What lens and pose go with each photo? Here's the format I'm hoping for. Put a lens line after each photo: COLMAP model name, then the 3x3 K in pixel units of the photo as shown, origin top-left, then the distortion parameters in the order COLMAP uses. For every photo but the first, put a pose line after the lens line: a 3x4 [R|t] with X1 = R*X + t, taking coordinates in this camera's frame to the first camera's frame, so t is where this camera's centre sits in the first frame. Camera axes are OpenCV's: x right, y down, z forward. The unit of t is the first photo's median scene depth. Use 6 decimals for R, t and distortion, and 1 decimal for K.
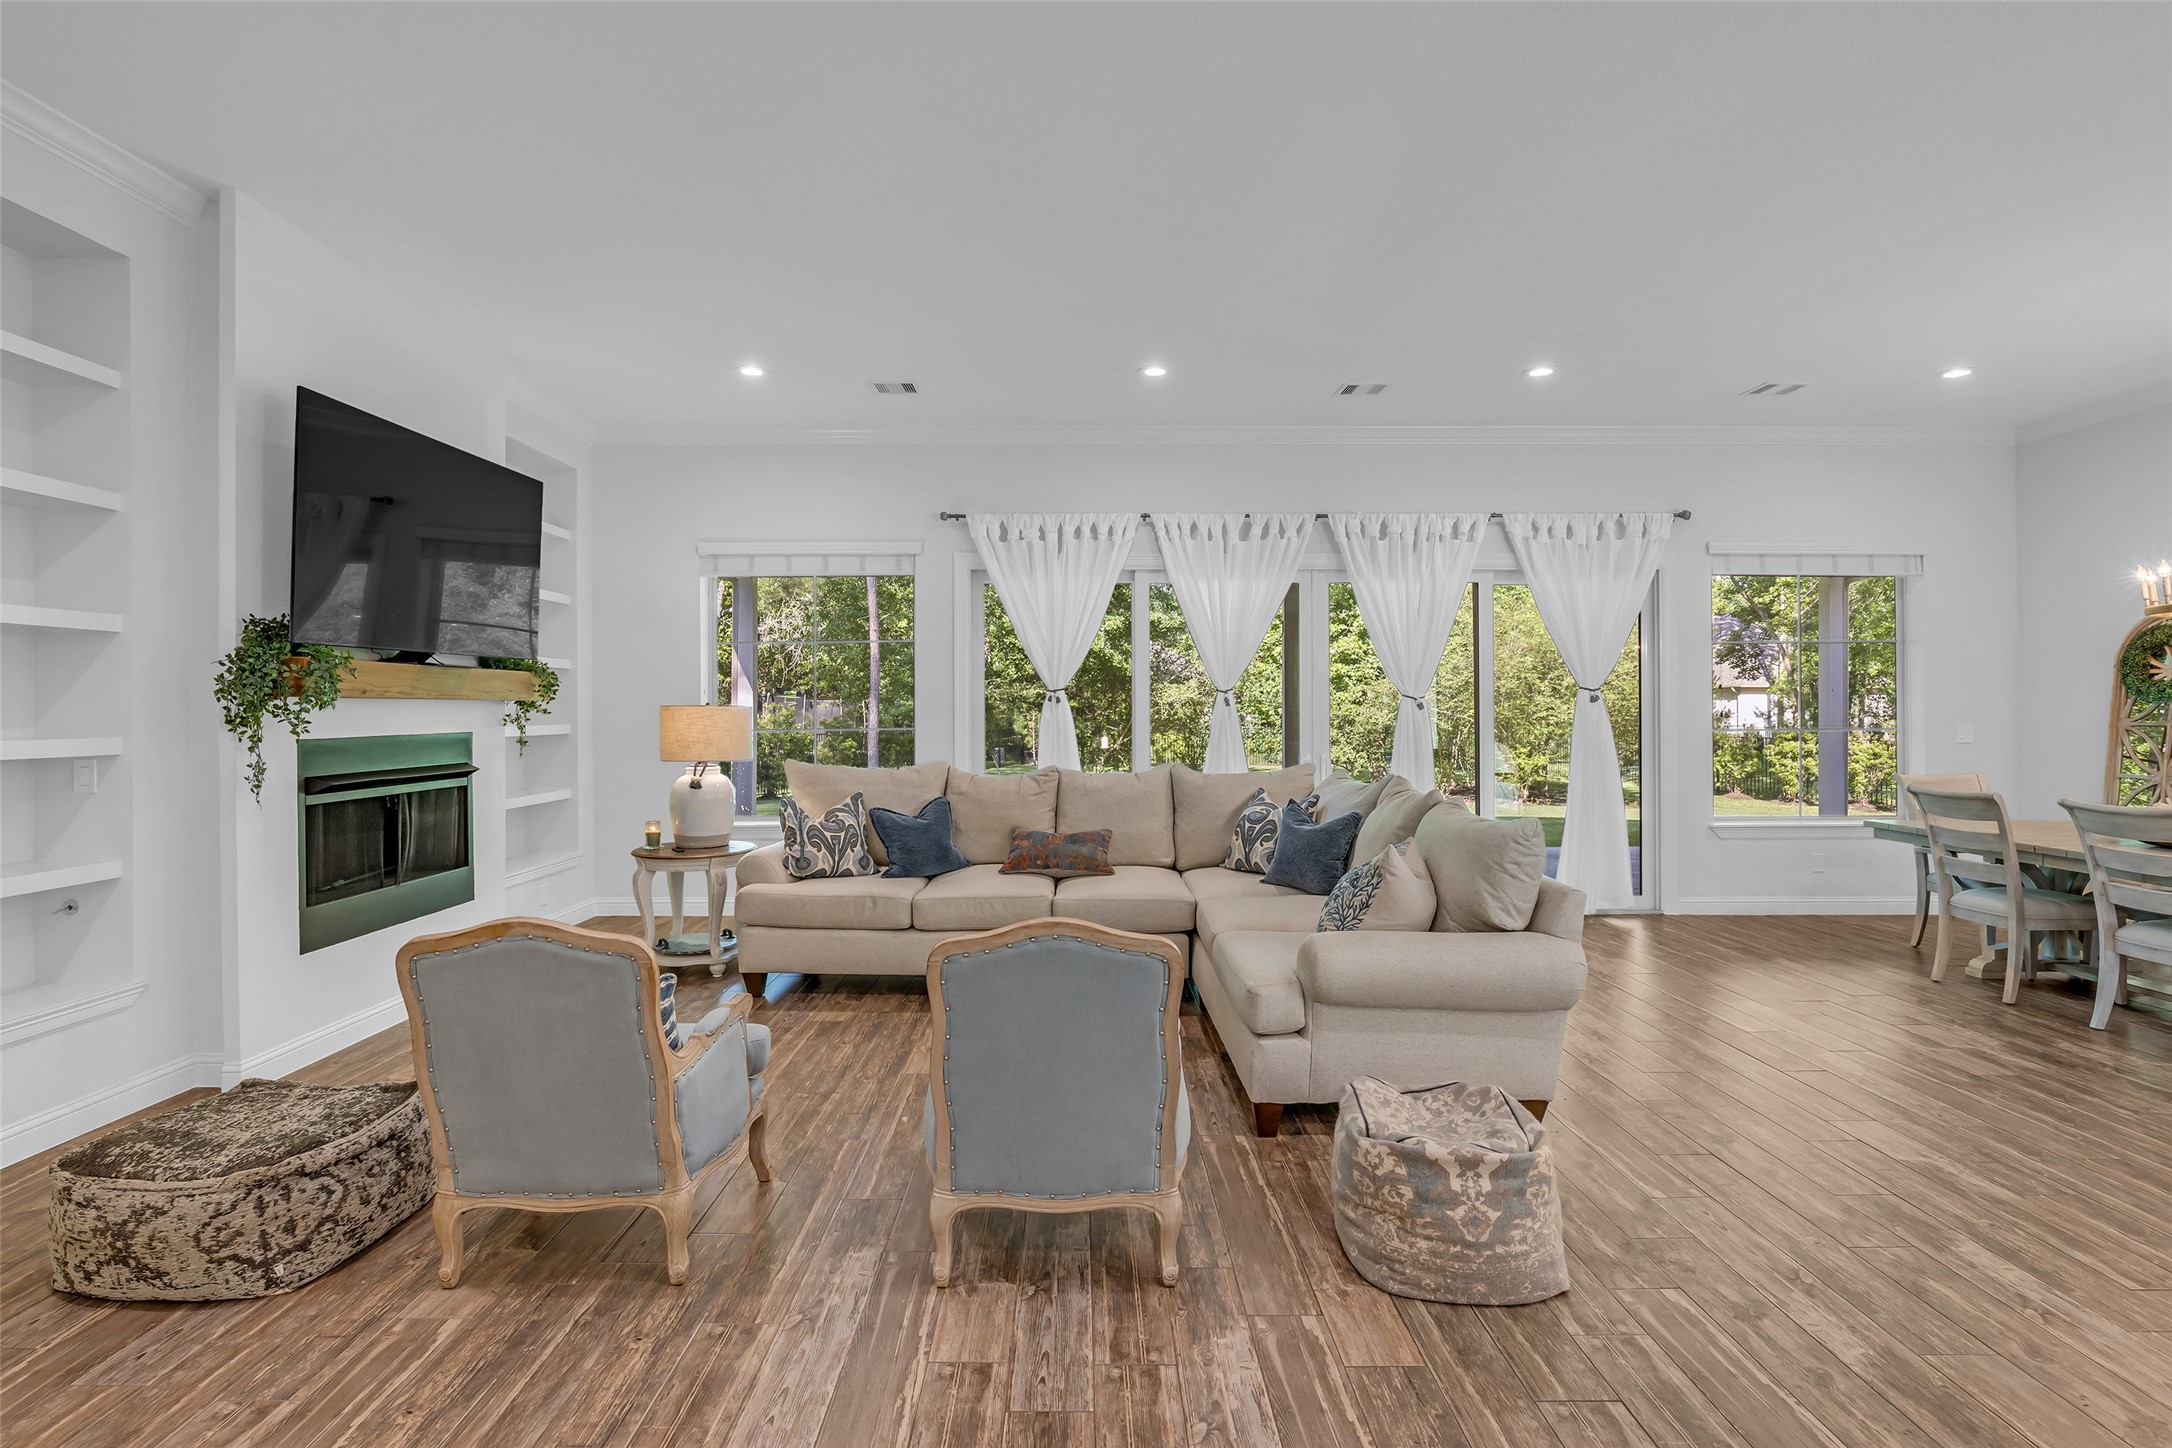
lens RADIAL K [[1002.6, 0, 1071.0], [0, 1002.6, 710.5], [0, 0, 1]] dist [-0.012986, 0.000489]
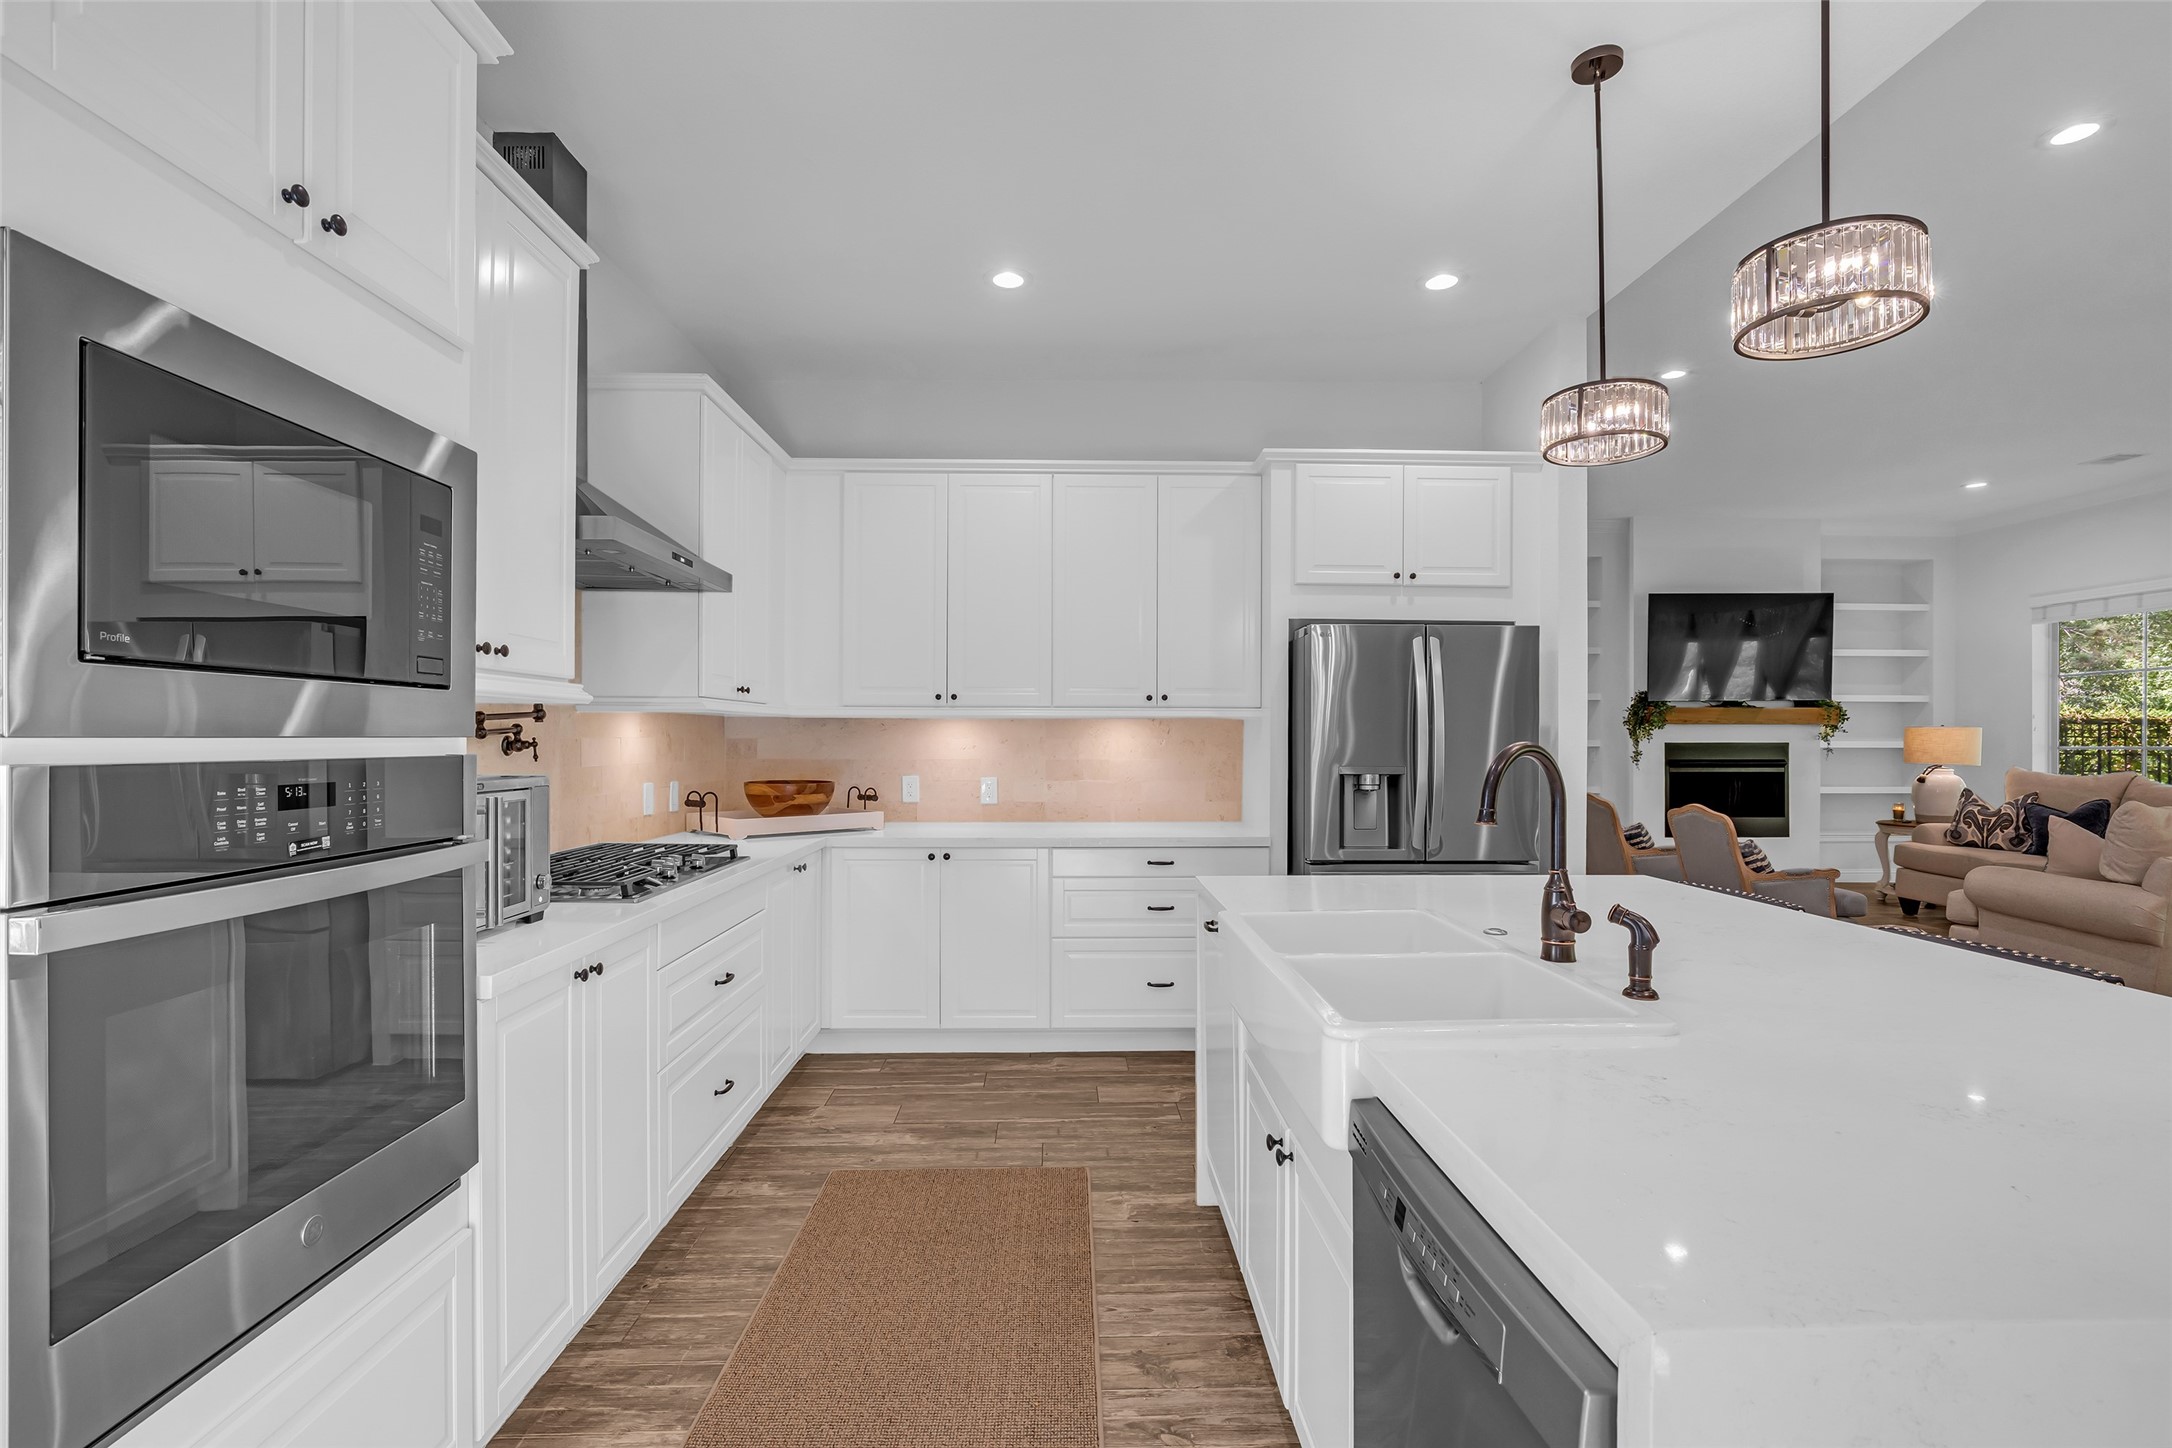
lens RADIAL K [[1006.7, 0, 1082.4], [0, 1006.7, 736.3], [0, 0, 1]] dist [-0.014012, 0.004394]
pose [[0.025568, 0.001392, -0.999672, 1.301996], [-0.004558, 0.999989, 0.001276, 0.015603], [0.999663, 0.004524, 0.025574, -0.347011]]
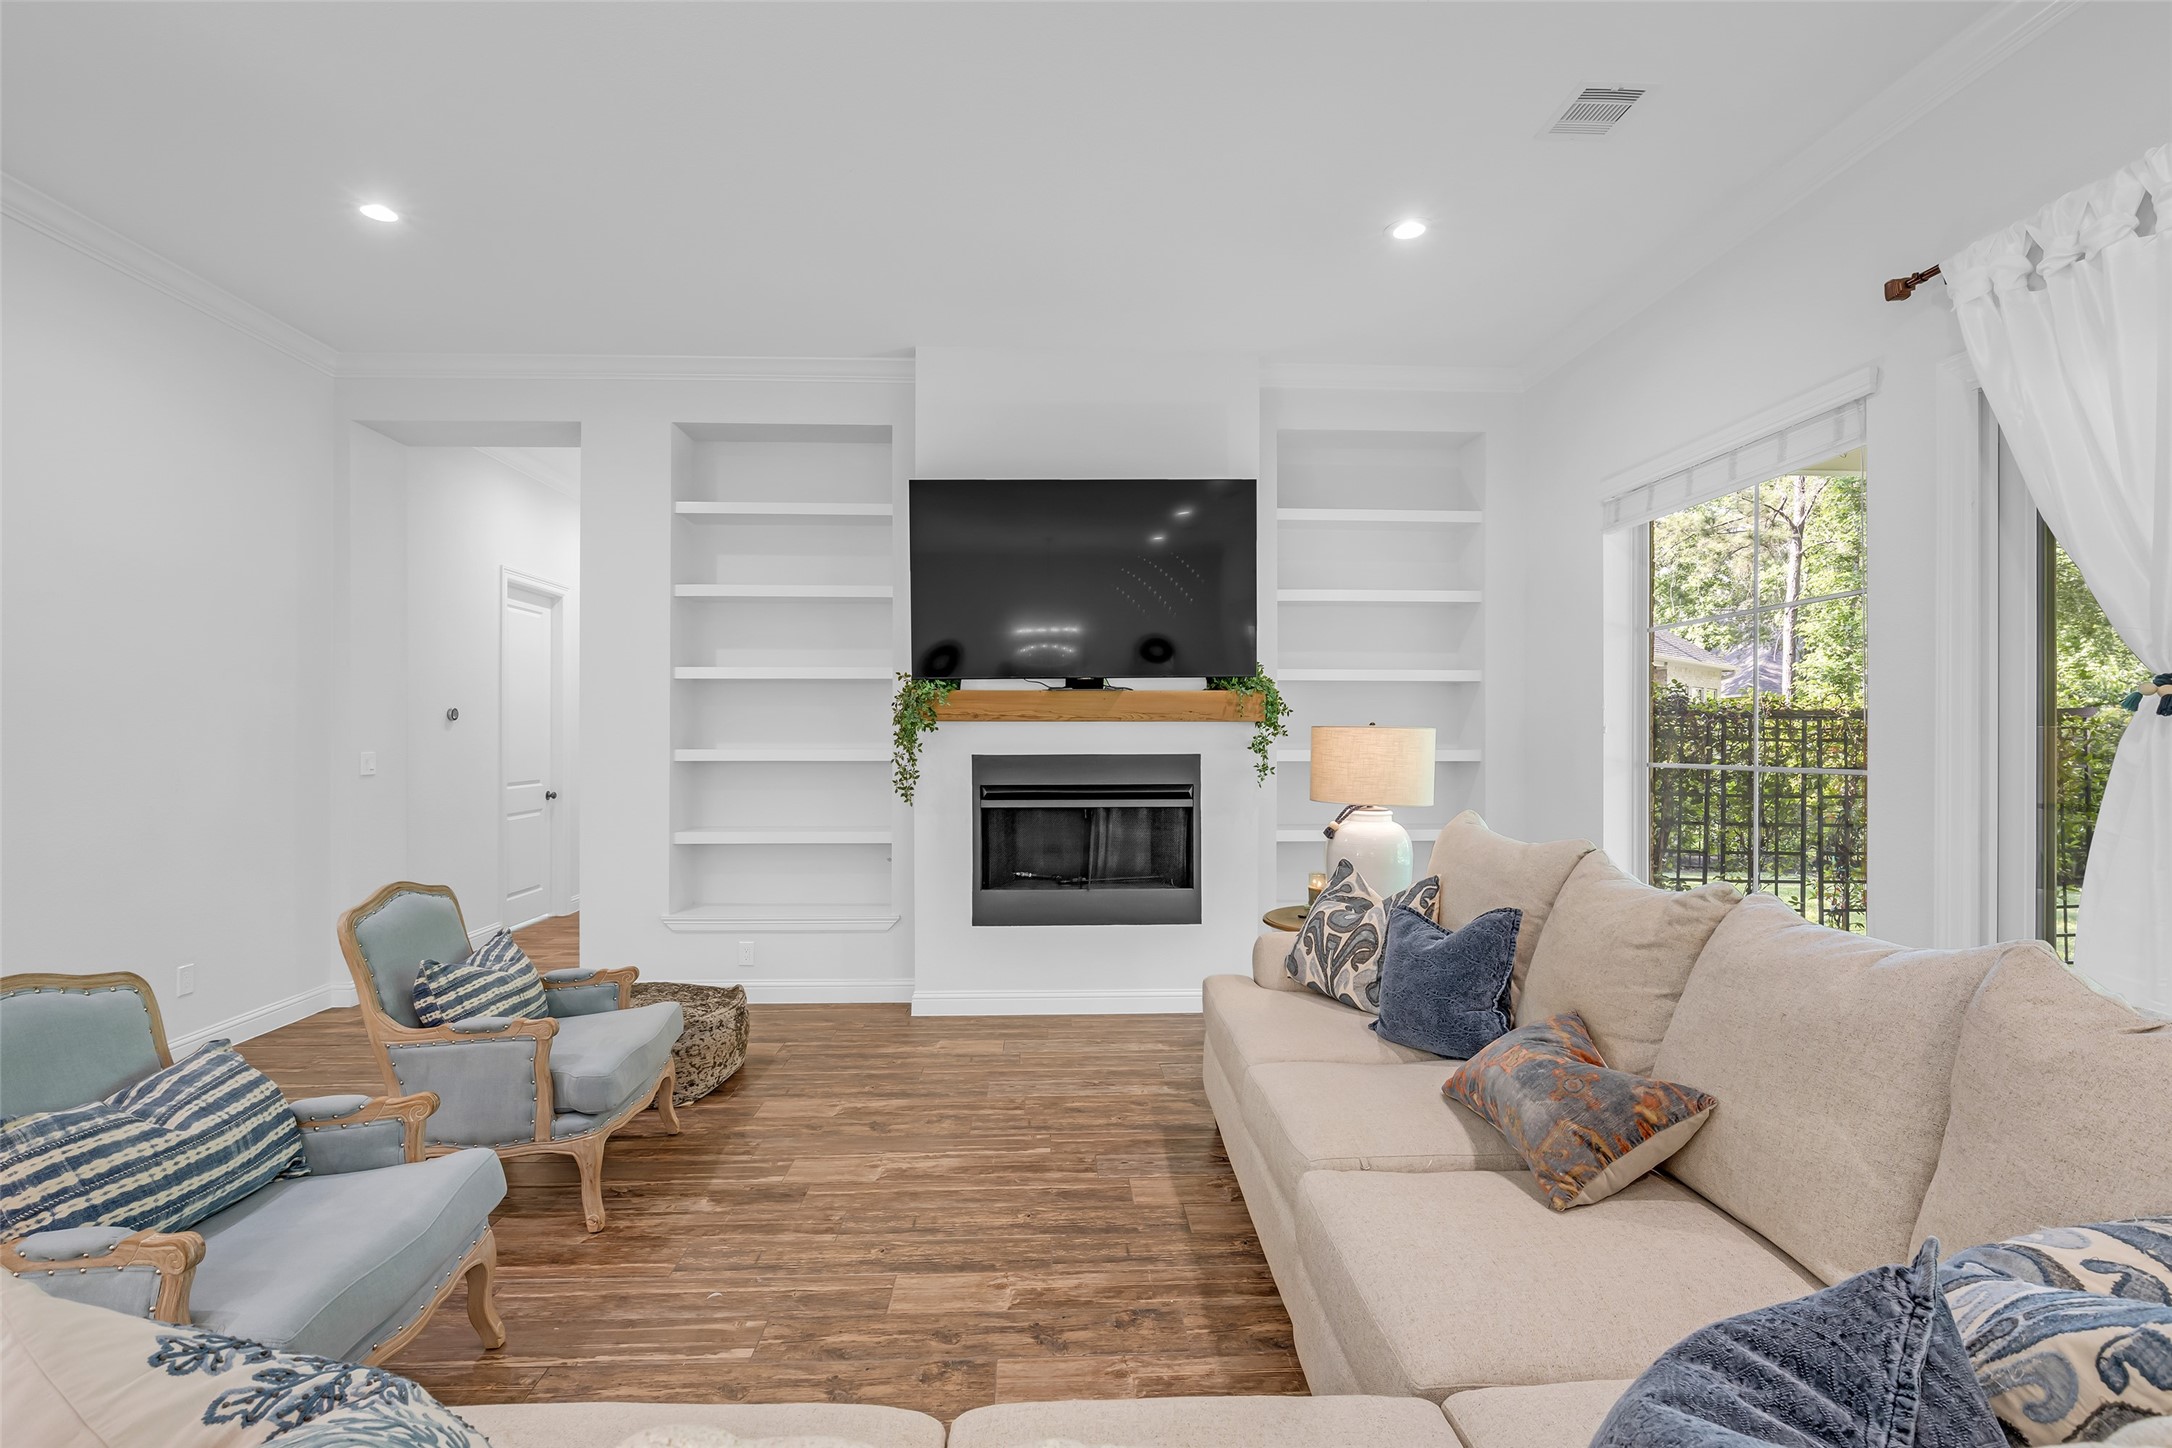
lens RADIAL K [[1006.7, 0, 1082.4], [0, 1006.7, 736.3], [0, 0, 1]] dist [-0.014012, 0.004394]
pose [[0.049268, 0.007488, -0.998758, 0.435870], [-0.002556, 0.999970, 0.007371, -0.003018], [0.998782, 0.002190, 0.049285, 0.938425]]
